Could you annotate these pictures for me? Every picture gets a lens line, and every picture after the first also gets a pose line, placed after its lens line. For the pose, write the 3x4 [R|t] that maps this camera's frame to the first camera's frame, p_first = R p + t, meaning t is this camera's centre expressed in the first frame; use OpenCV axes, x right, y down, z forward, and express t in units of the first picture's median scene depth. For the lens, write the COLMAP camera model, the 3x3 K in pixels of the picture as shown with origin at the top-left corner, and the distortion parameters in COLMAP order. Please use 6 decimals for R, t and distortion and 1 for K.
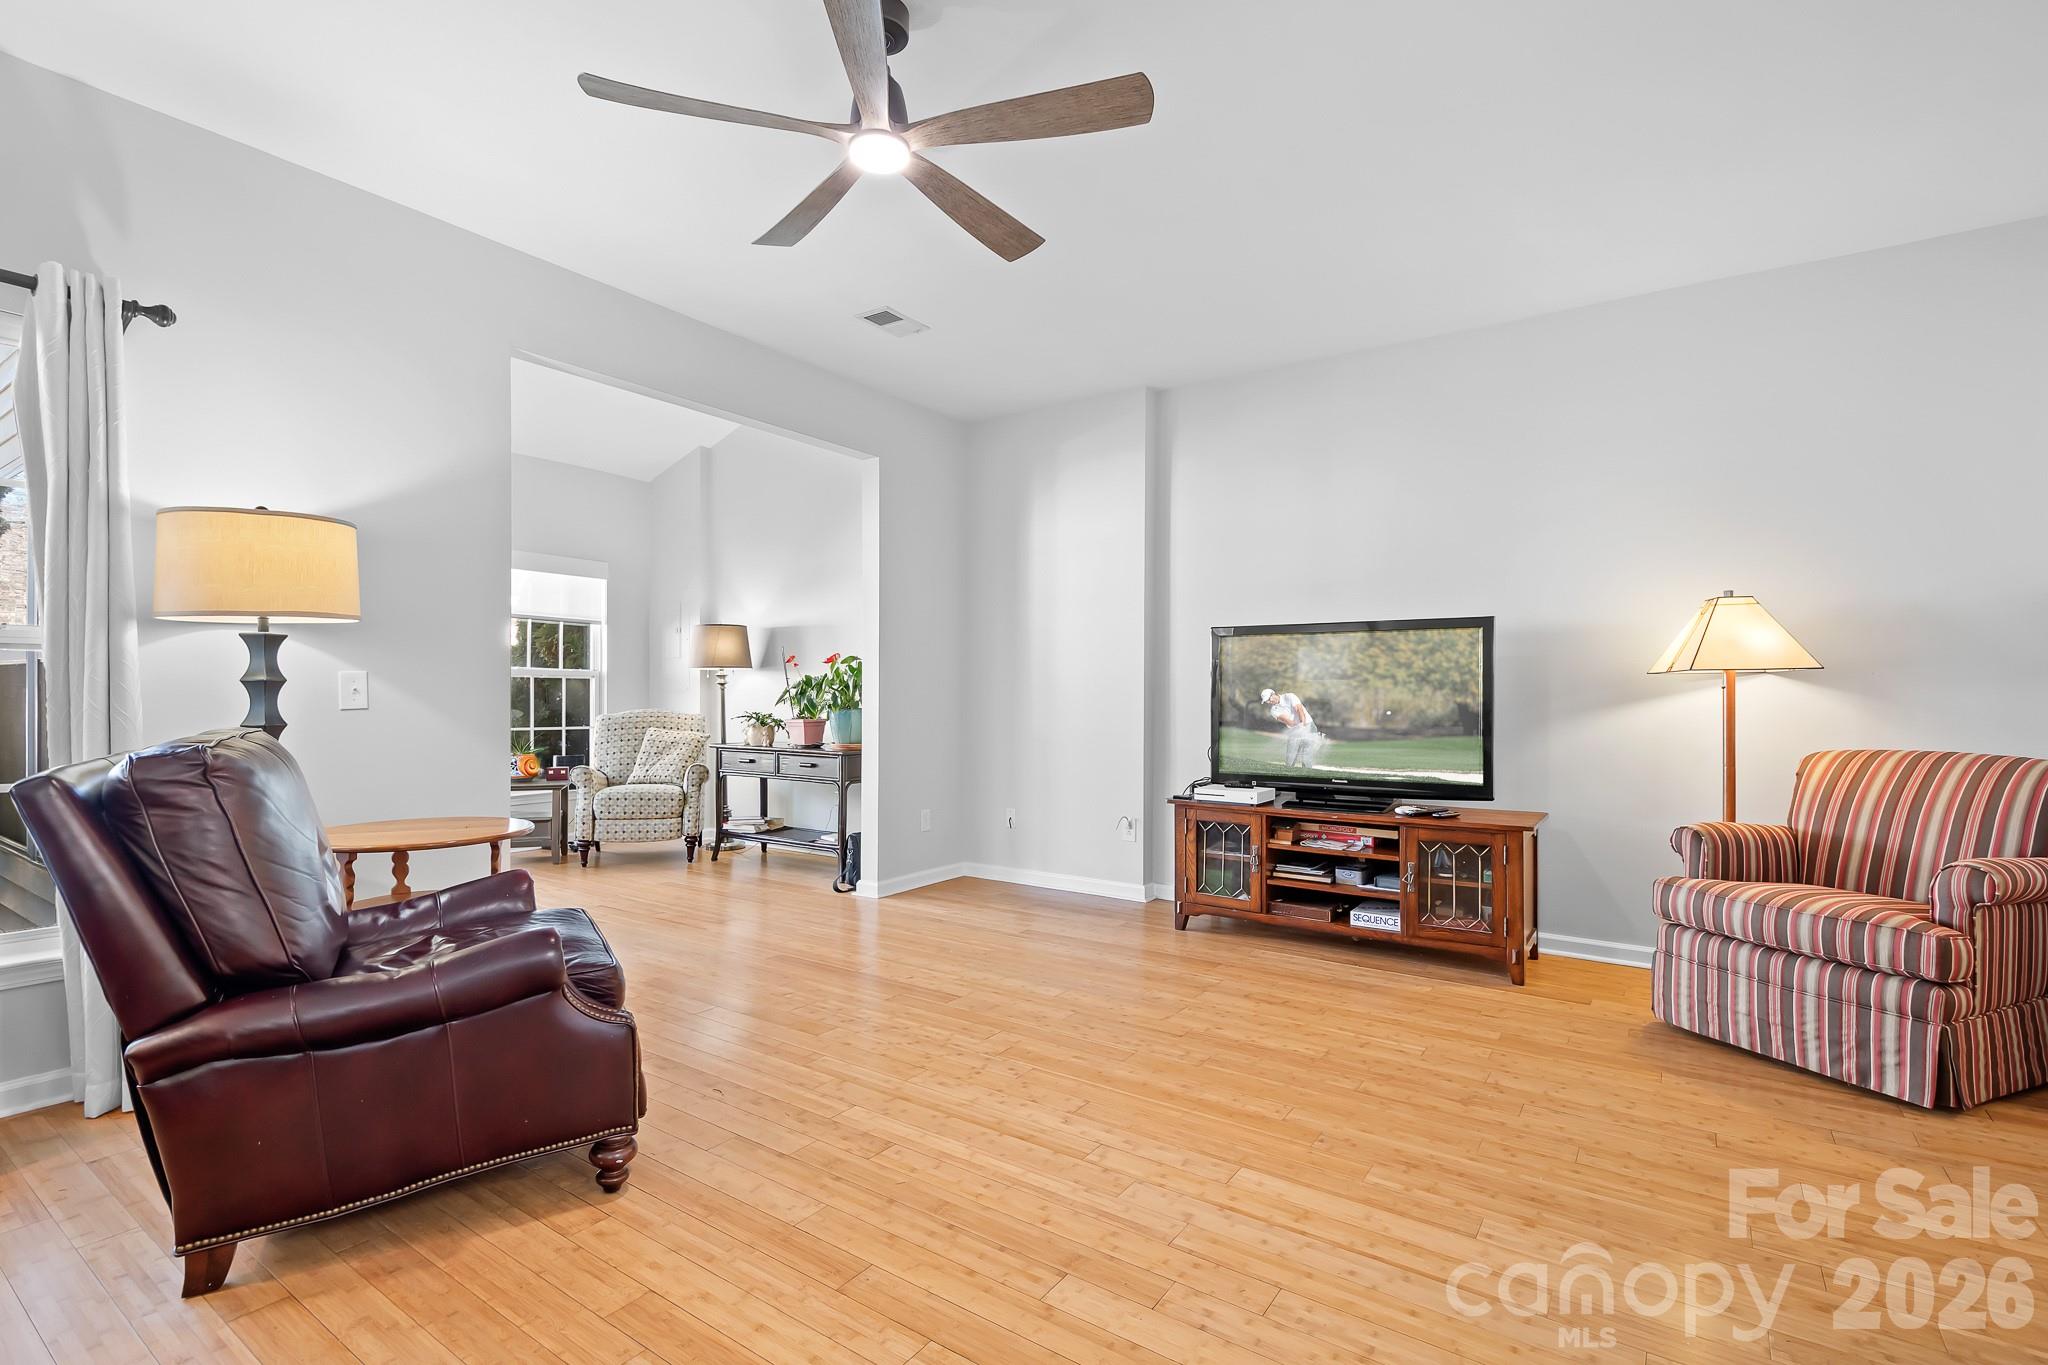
lens RADIAL K [[936.6, 0, 1012.6], [0, 936.6, 691.2], [0, 0, 1]] dist [0.006292, -0.002265]
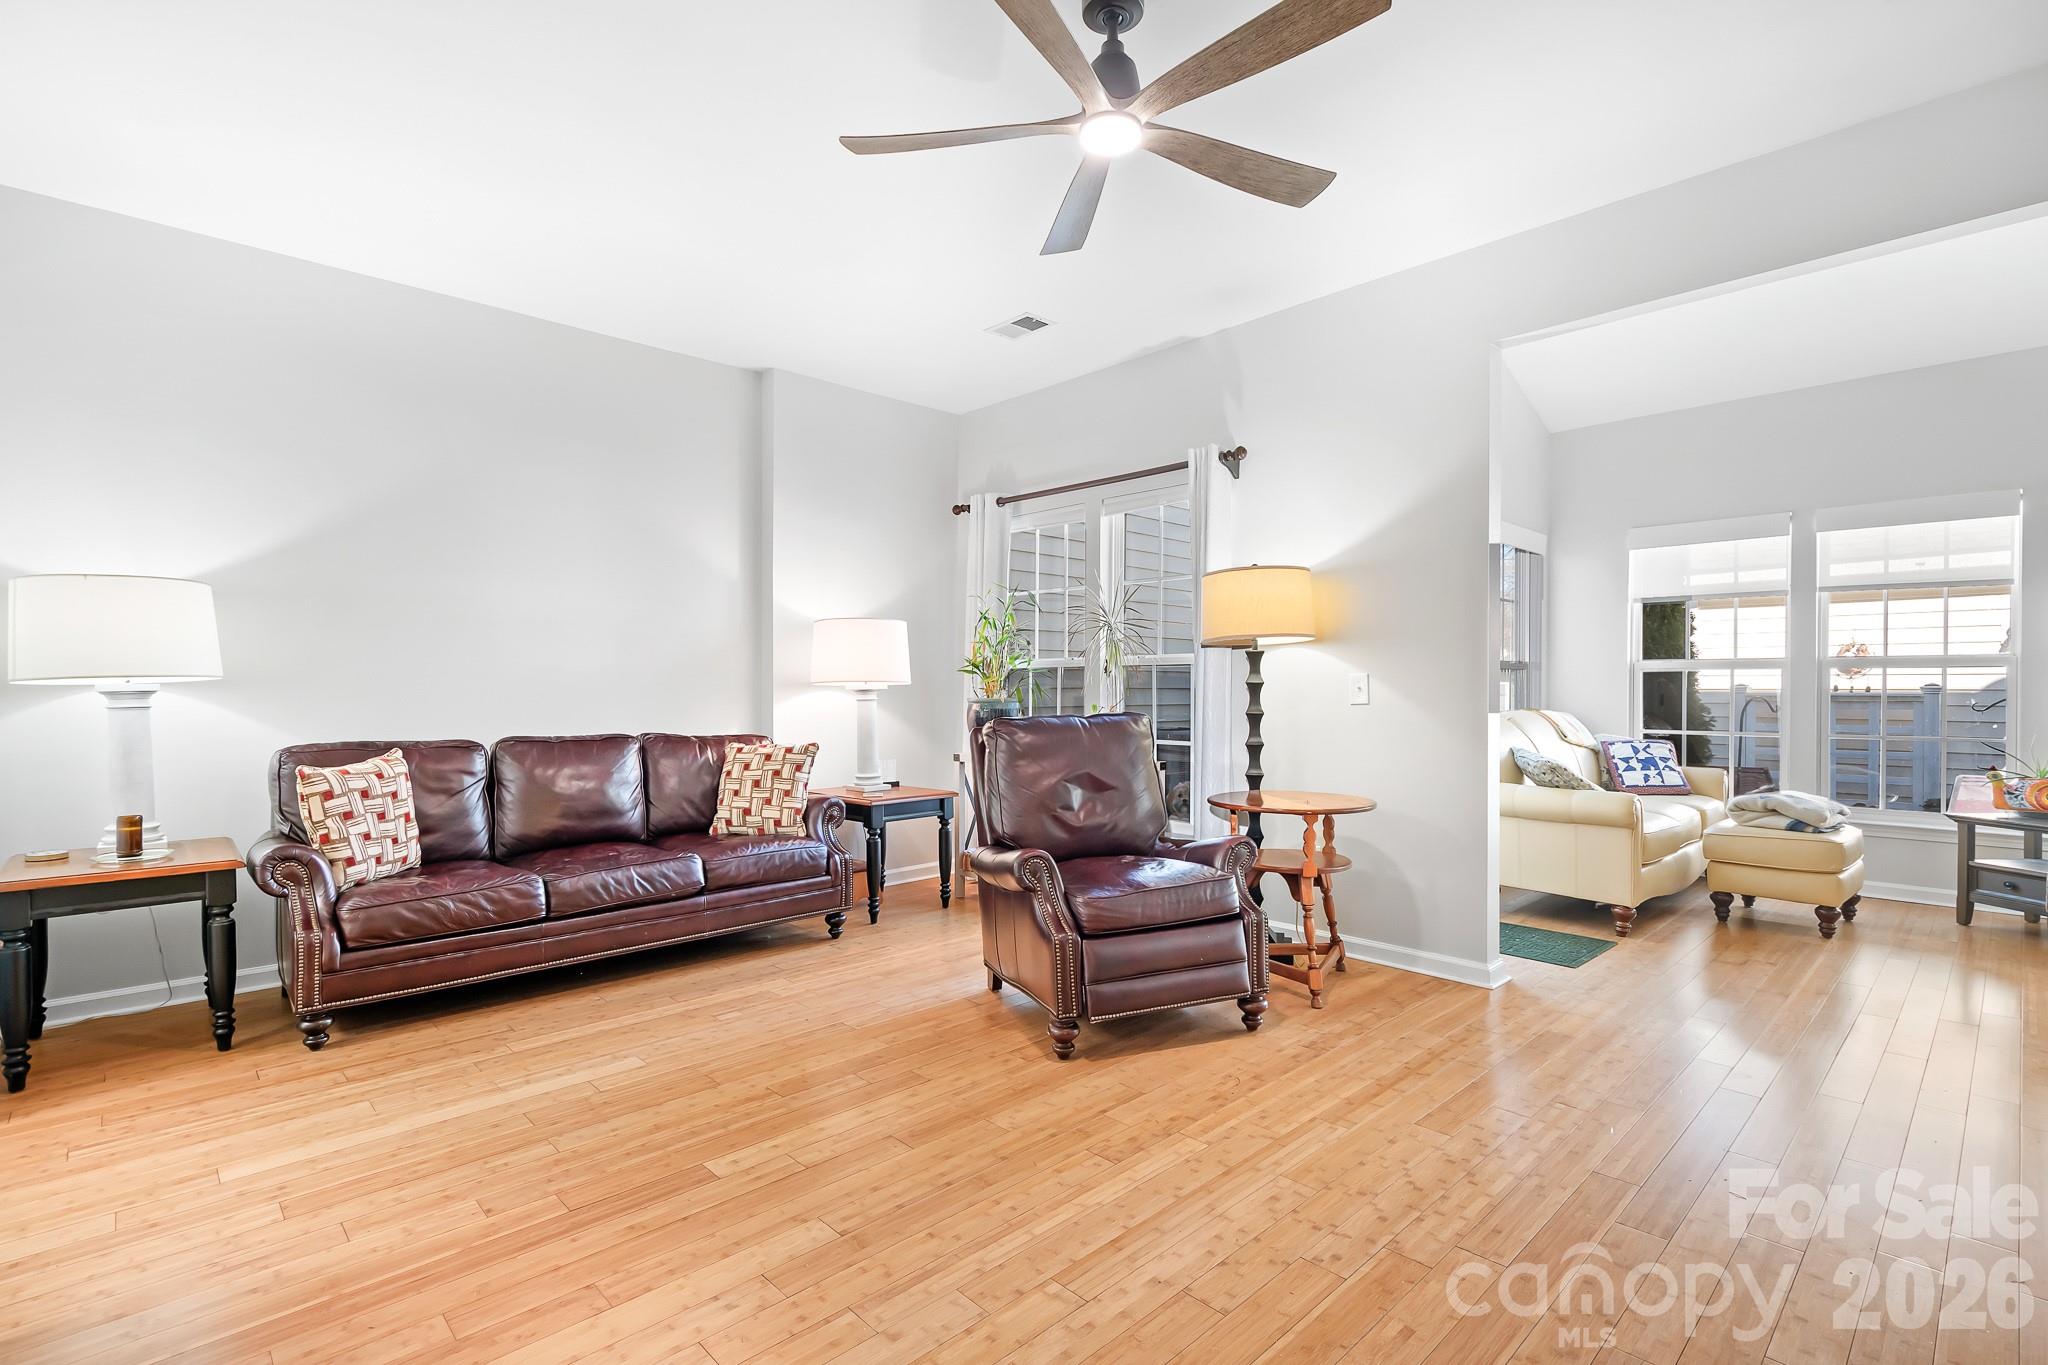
lens RADIAL K [[936.6, 0, 1022.4], [0, 936.6, 691.8], [0, 0, 1]] dist [0.006292, -0.002265]
pose [[-0.191186, -0.006065, -0.981535, 0.848202], [0.003064, 0.999972, -0.006776, 0.013844], [0.981549, -0.004303, -0.191162, 1.123717]]
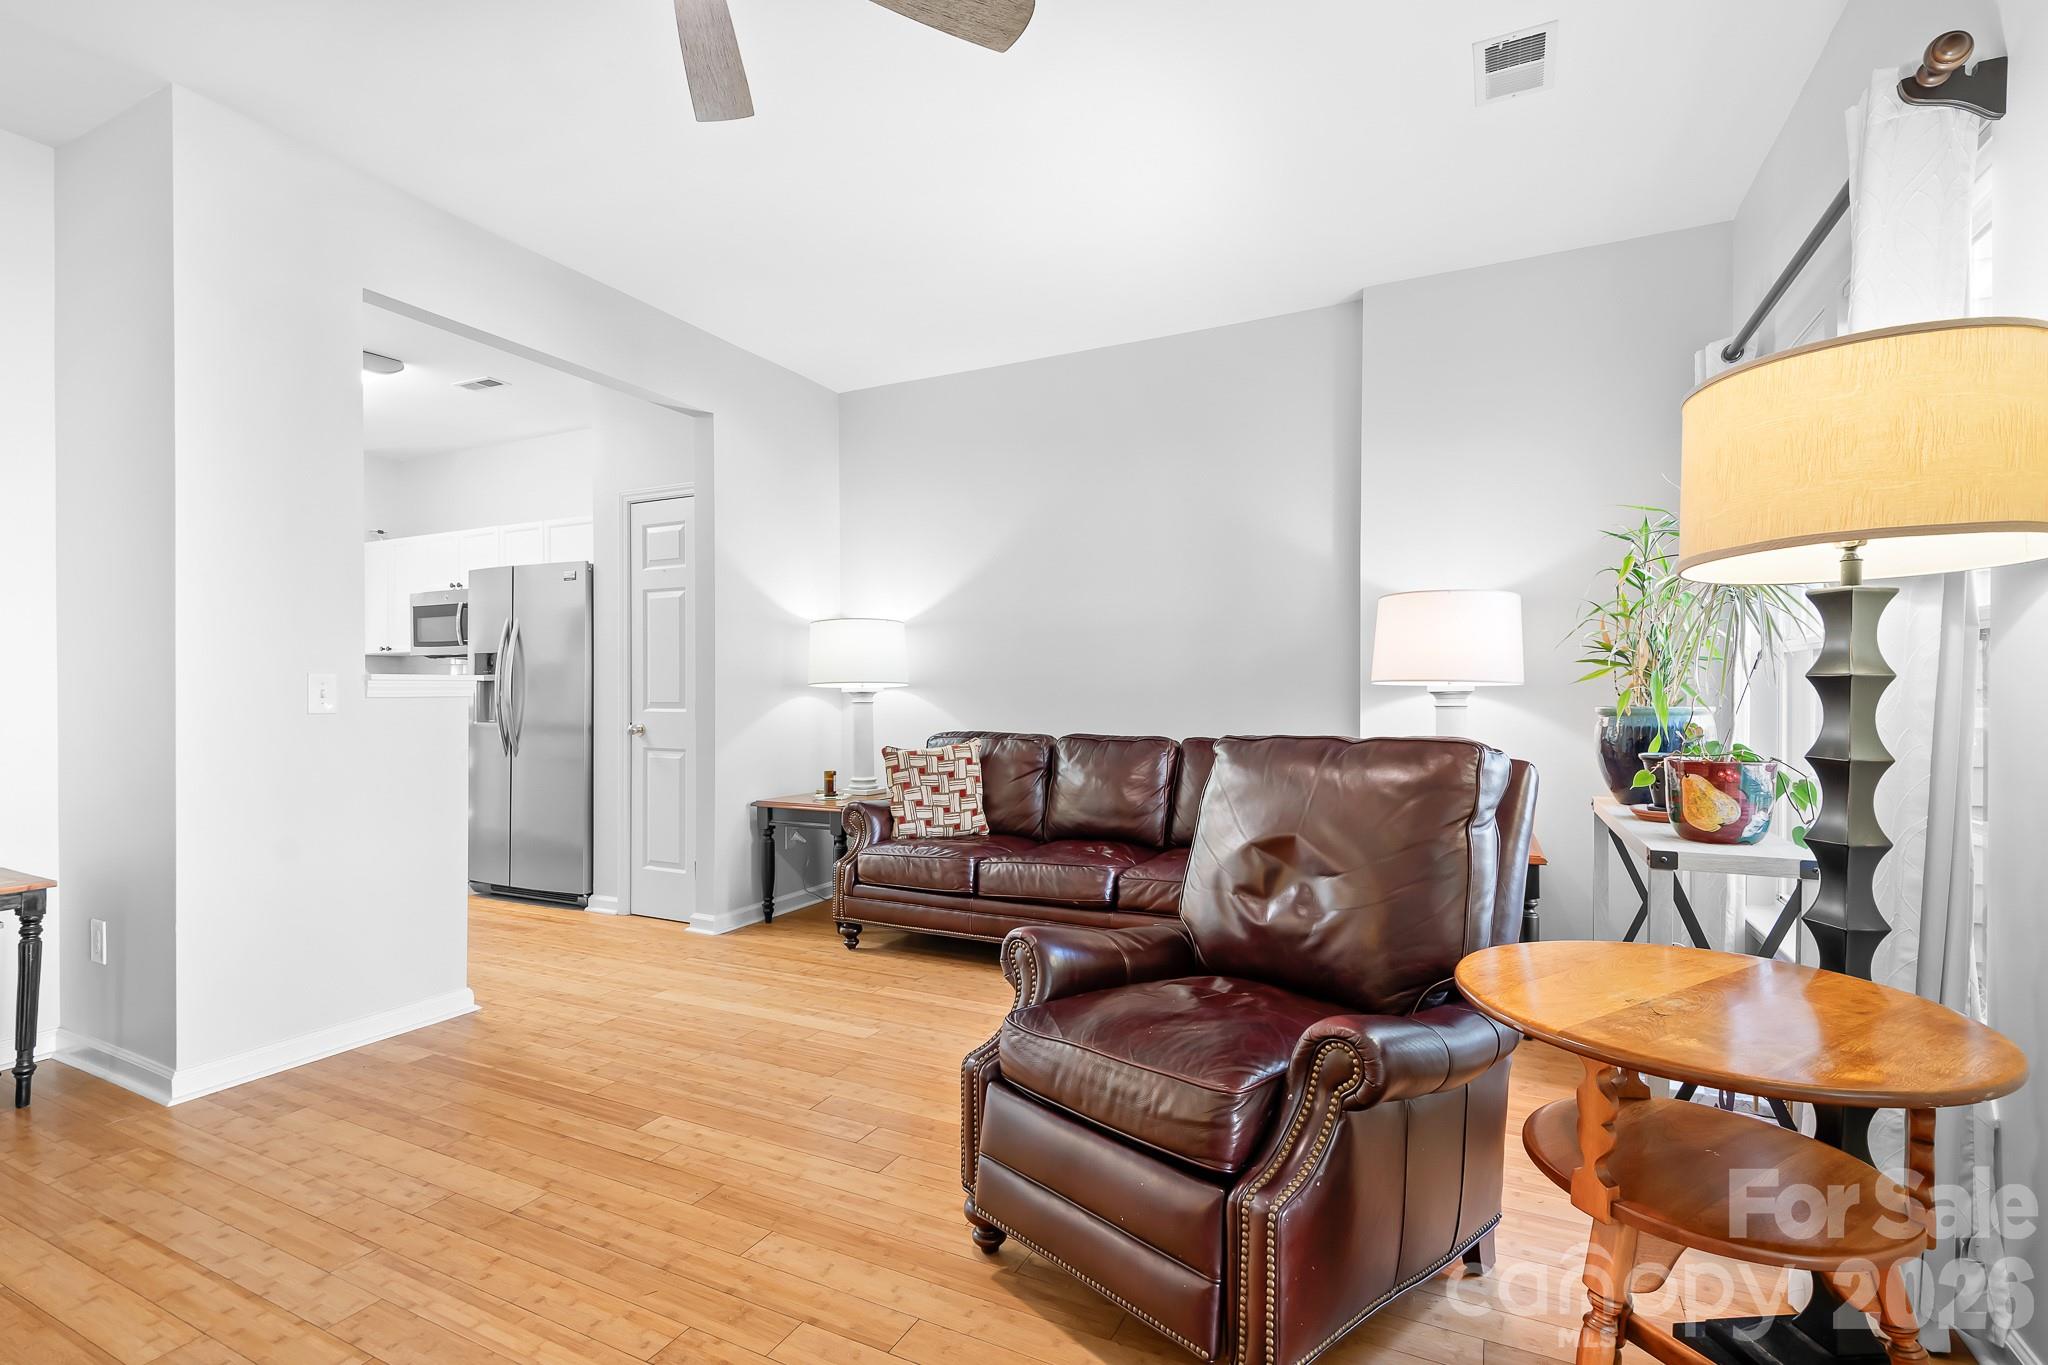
lens RADIAL K [[936.6, 0, 1021.6], [0, 936.6, 687.5], [0, 0, 1]] dist [0.006292, -0.002265]
pose [[-0.987365, -0.003583, -0.158421, -0.292020], [-0.002810, 0.999983, -0.005106, -0.001416], [0.158436, -0.004596, -0.987358, 1.768290]]
